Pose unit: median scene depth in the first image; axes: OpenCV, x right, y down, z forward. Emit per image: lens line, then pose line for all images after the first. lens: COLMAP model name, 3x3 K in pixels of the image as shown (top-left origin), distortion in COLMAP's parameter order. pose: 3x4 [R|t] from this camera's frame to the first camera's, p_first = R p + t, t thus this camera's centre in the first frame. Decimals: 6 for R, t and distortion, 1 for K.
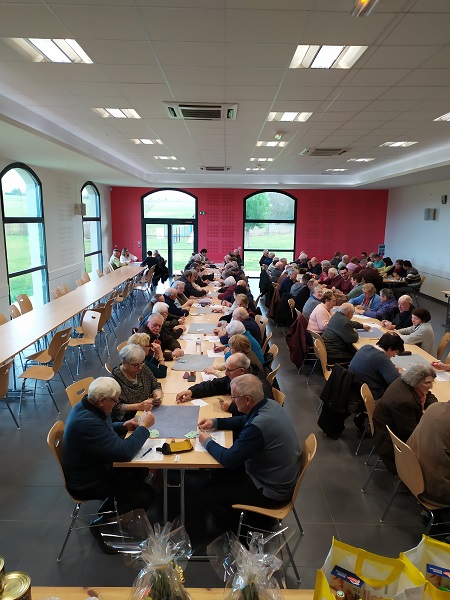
lens RADIAL K [[456.5, 0, 224.6], [0, 456.5, 295.6], [0, 0, 1]] dist [0.094041, -0.069695]
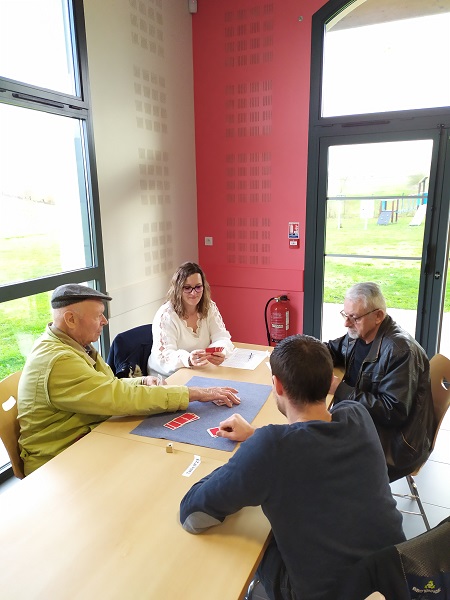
lens RADIAL K [[456.5, 0, 224.6], [0, 456.5, 295.6], [0, 0, 1]] dist [0.094041, -0.069695]
pose [[0.914898, 0.068963, -0.397750, -0.121820], [-0.050322, 0.997098, 0.057128, -0.091773], [0.400535, -0.032251, 0.915714, 0.766444]]
